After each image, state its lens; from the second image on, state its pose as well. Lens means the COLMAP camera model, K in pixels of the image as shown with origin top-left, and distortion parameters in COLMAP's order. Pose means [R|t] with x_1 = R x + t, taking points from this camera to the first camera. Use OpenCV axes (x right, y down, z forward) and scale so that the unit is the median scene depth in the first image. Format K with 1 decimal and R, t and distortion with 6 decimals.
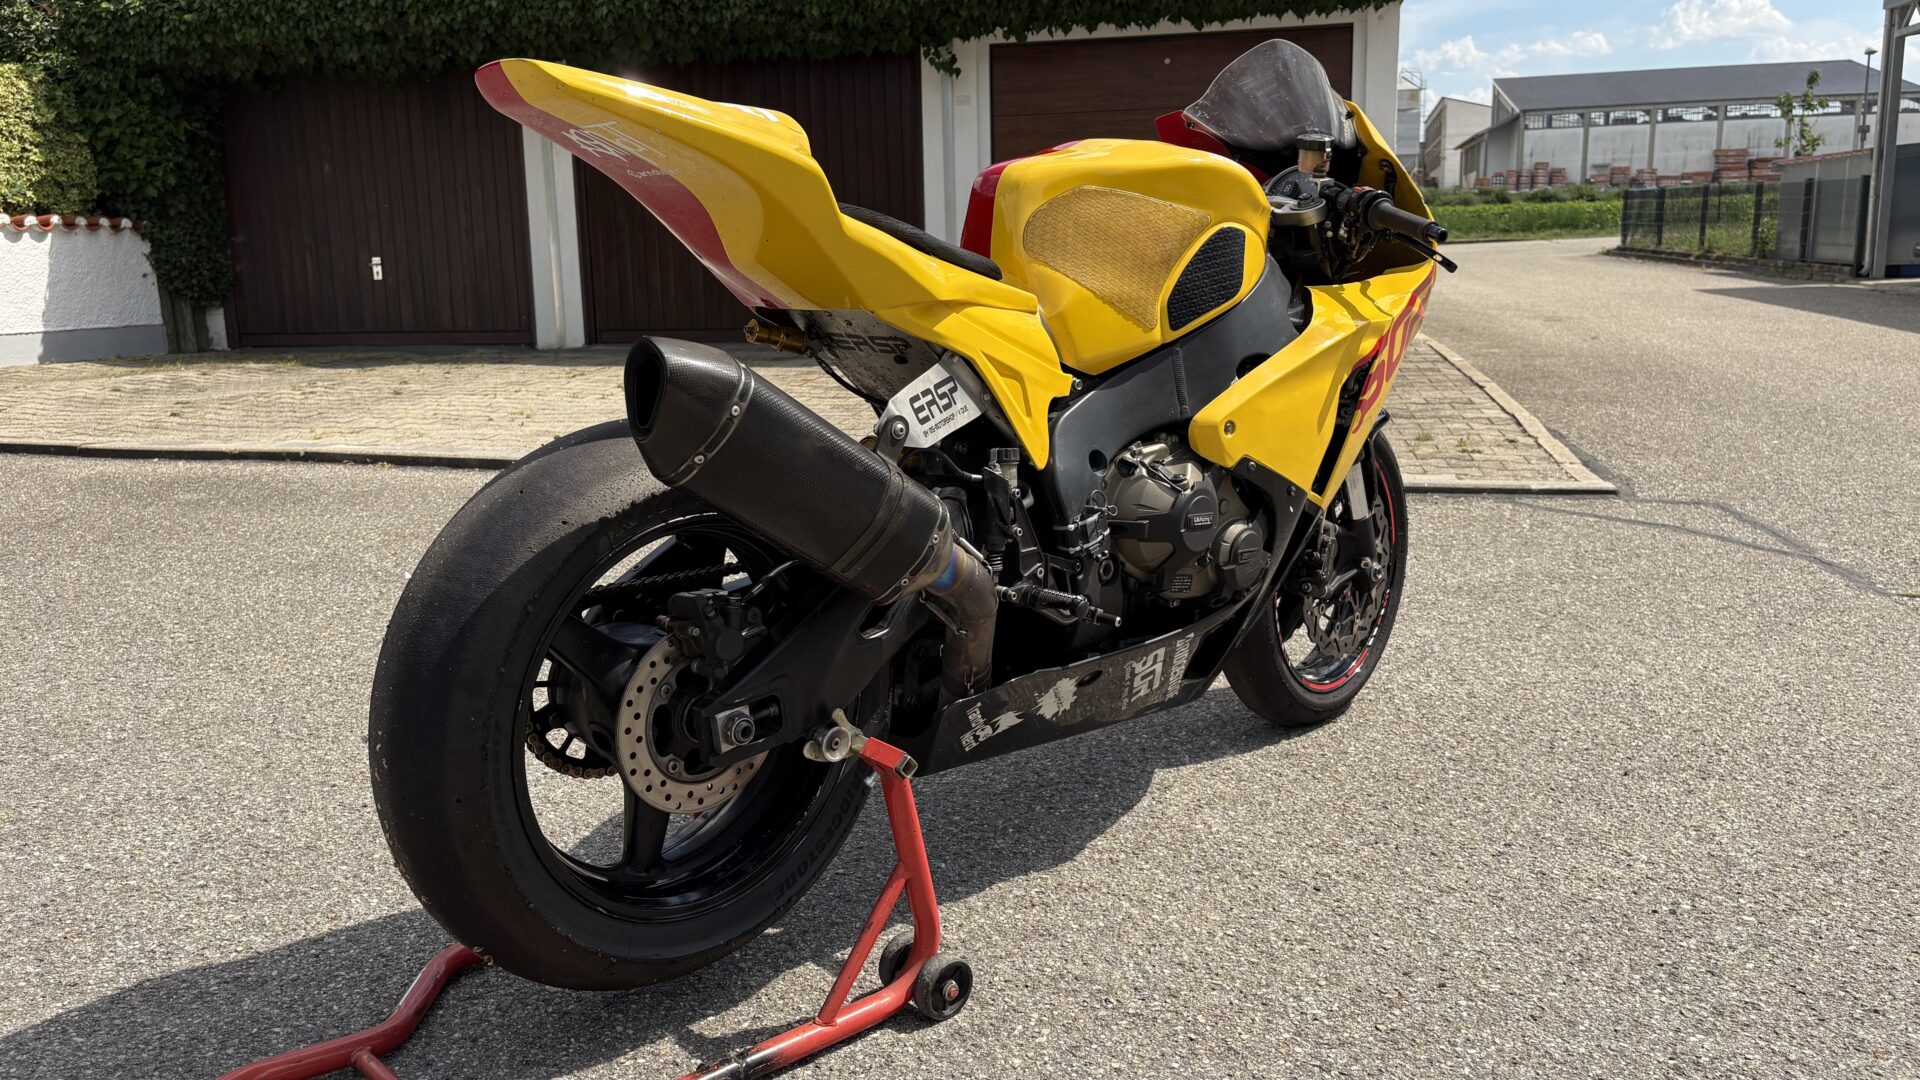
lens RADIAL K [[1459.7, 0, 958.8], [0, 1459.7, 541.2], [0, 0, 1]] dist [0.038528, -0.028764]
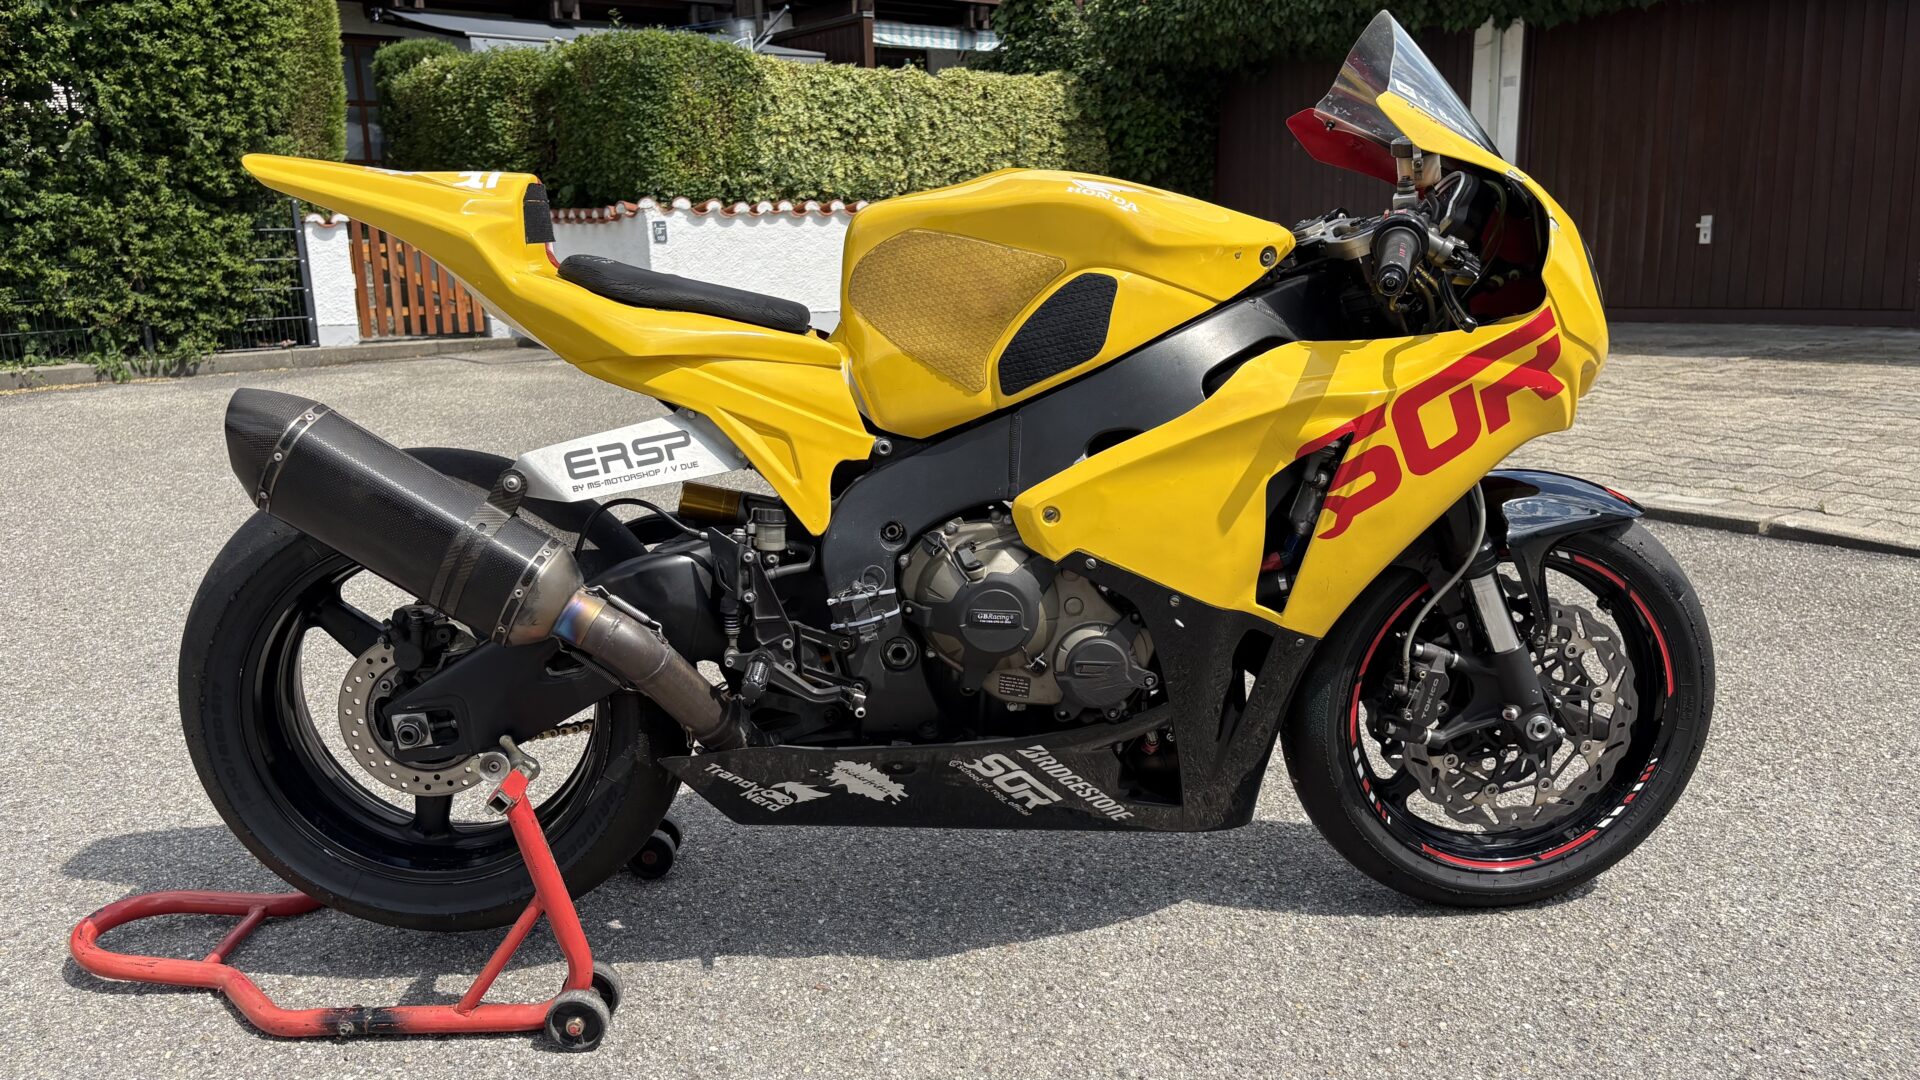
lens RADIAL K [[1459.7, 0, 958.0], [0, 1459.7, 549.4], [0, 0, 1]] dist [0.038528, -0.028764]
pose [[0.744299, 0.138354, -0.653359, 0.544670], [-0.117181, 0.990184, 0.076188, -0.090362], [0.657486, 0.019855, 0.753205, 0.261076]]
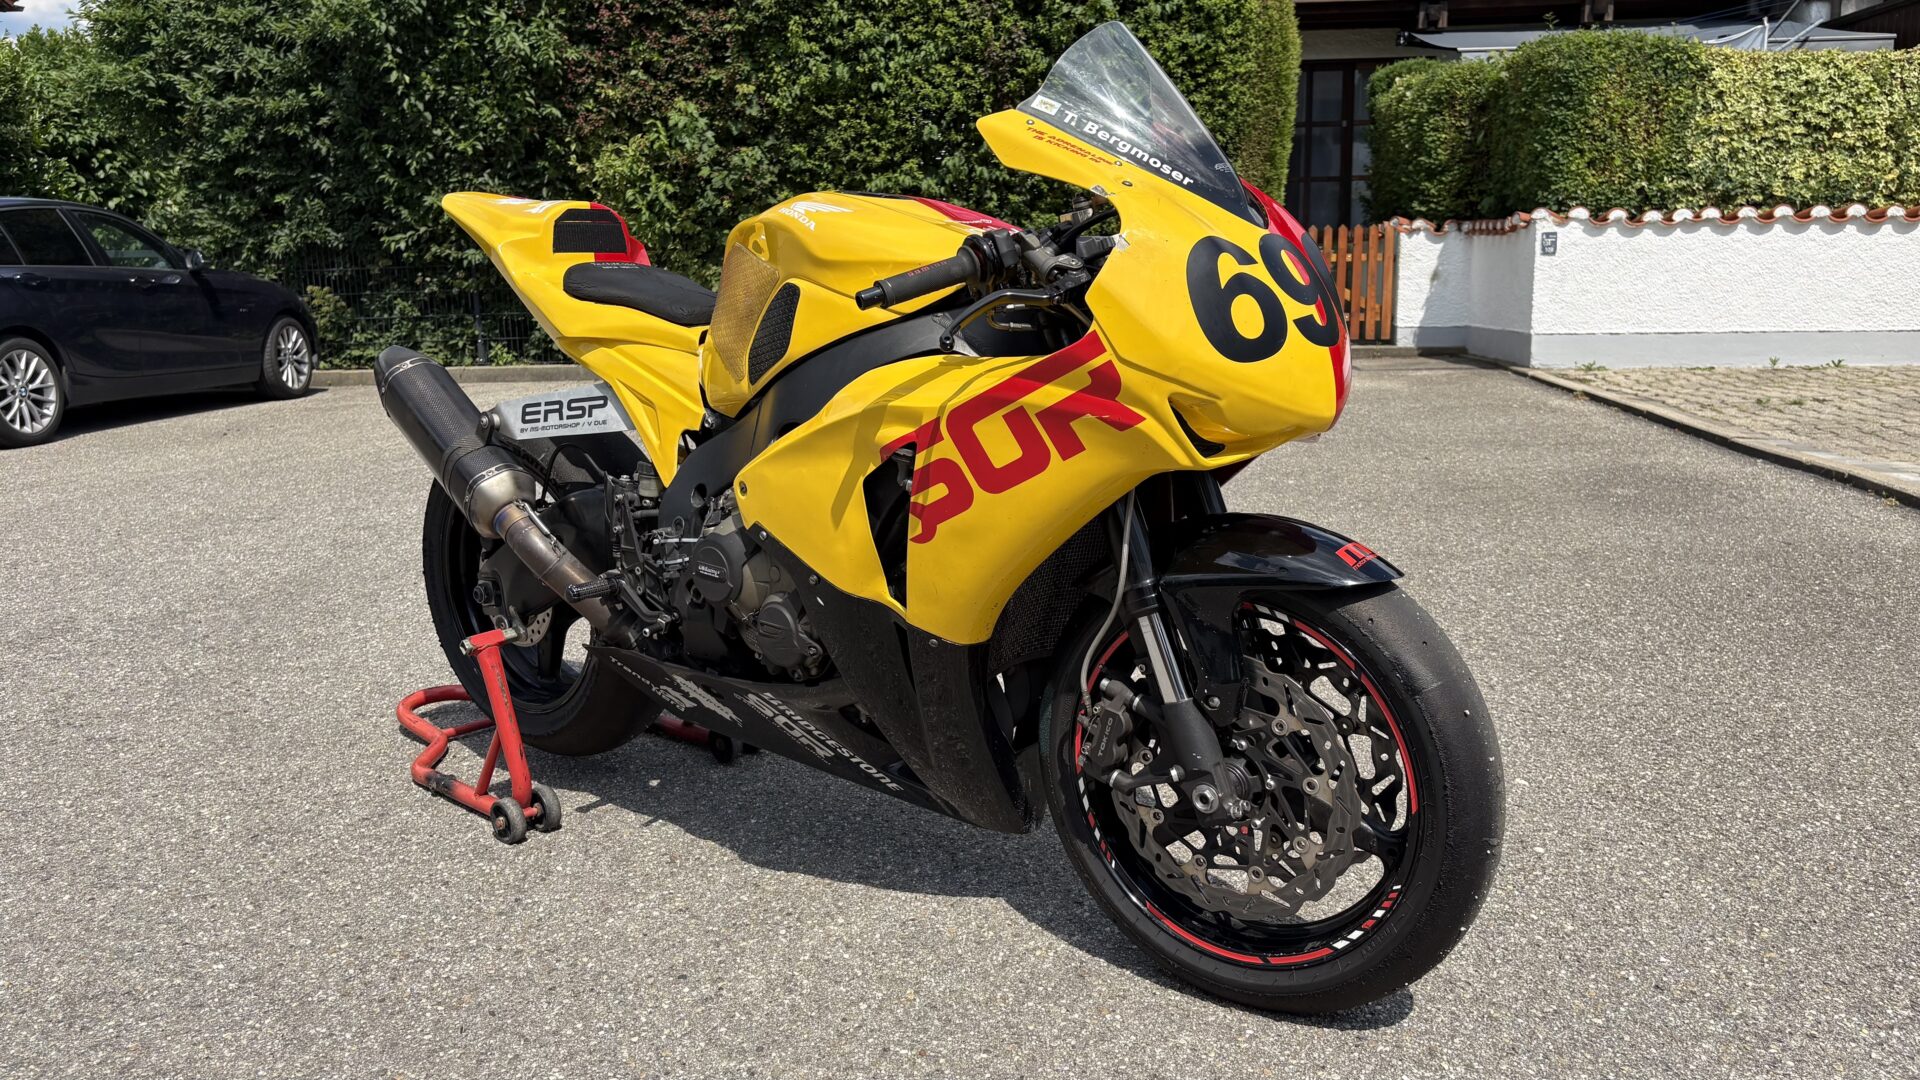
lens RADIAL K [[1459.7, 0, 972.1], [0, 1459.7, 538.6], [0, 0, 1]] dist [0.038528, -0.028764]
pose [[0.101393, 0.196248, -0.975298, 0.908365], [-0.181754, 0.967505, 0.175785, -0.191965], [0.978103, 0.159441, 0.133767, 0.802983]]
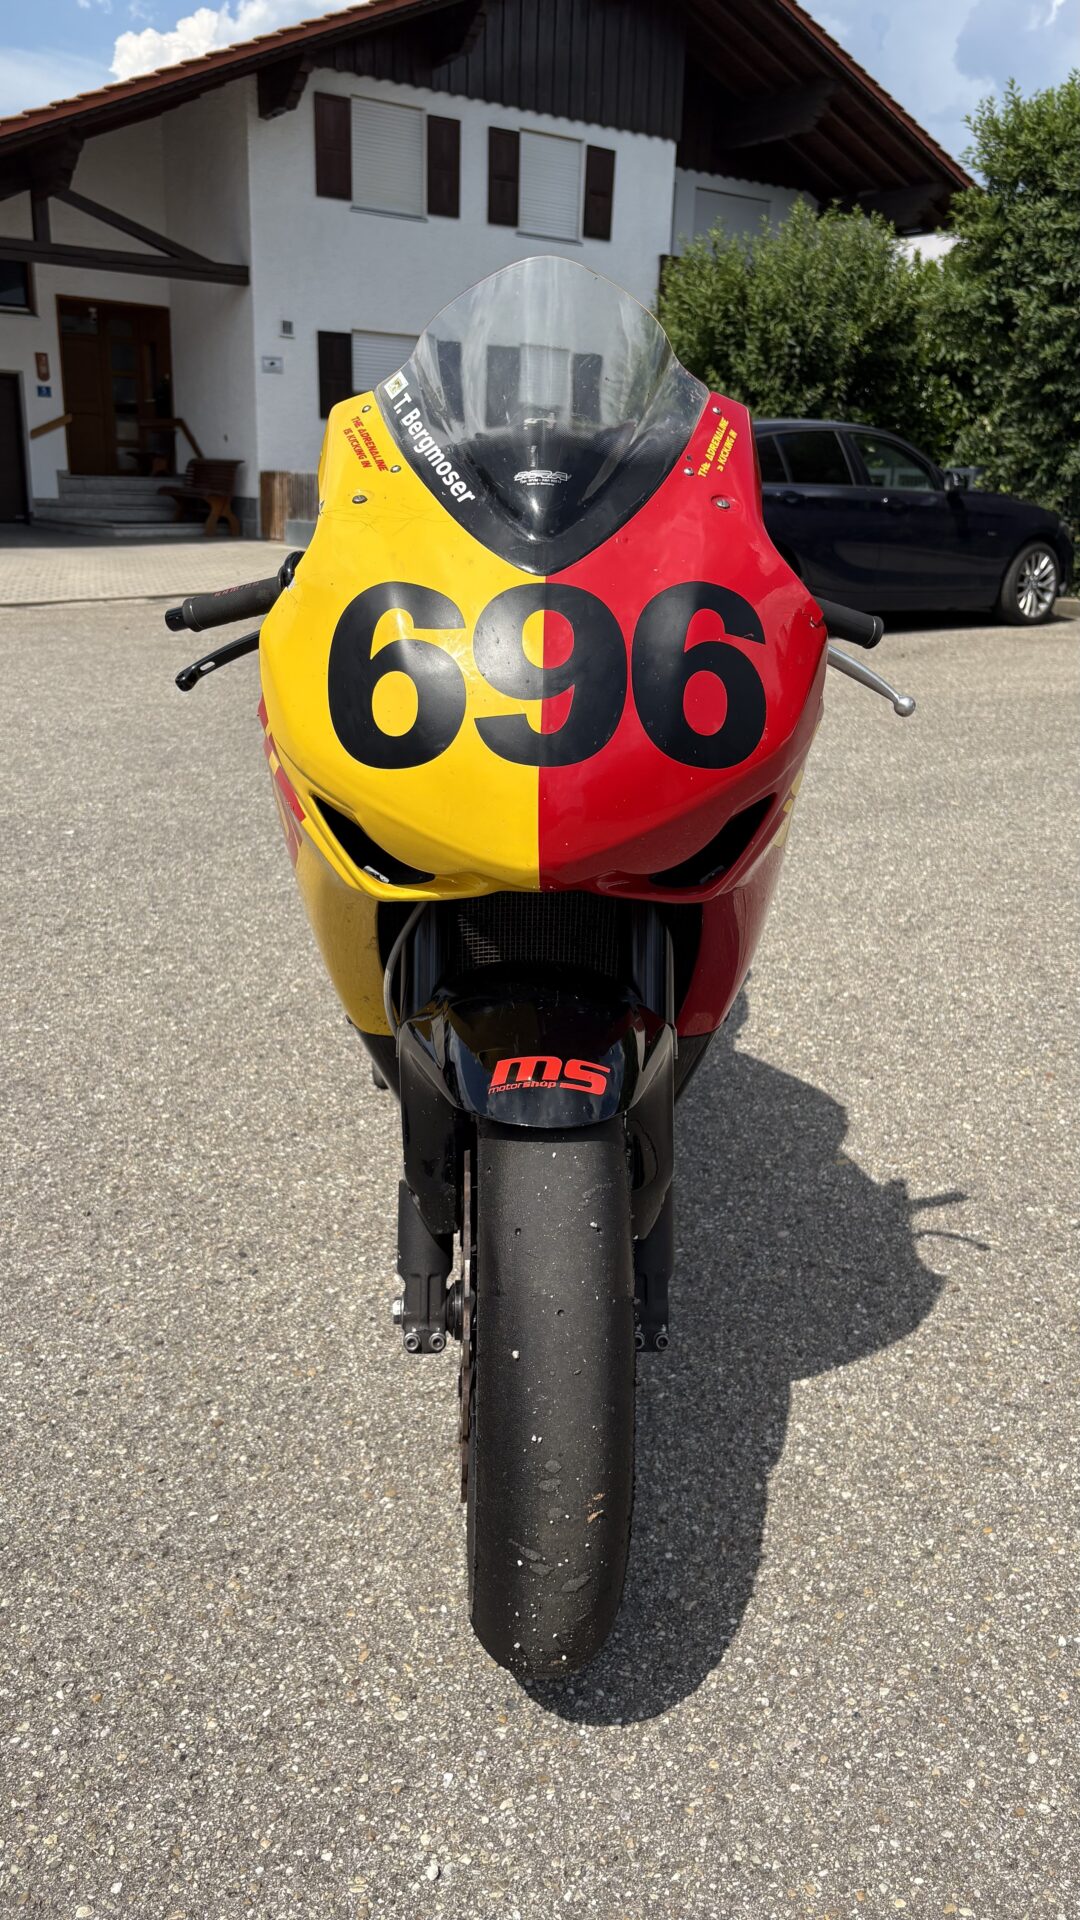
lens RADIAL K [[1459.7, 0, 543.2], [0, 1459.7, 970.5], [0, 0, 1]] dist [0.038528, -0.028764]
pose [[-0.702170, 0.228238, -0.674436, 0.586863], [-0.152916, 0.876786, 0.455920, -0.325931], [0.695395, 0.423265, -0.580752, 1.285422]]
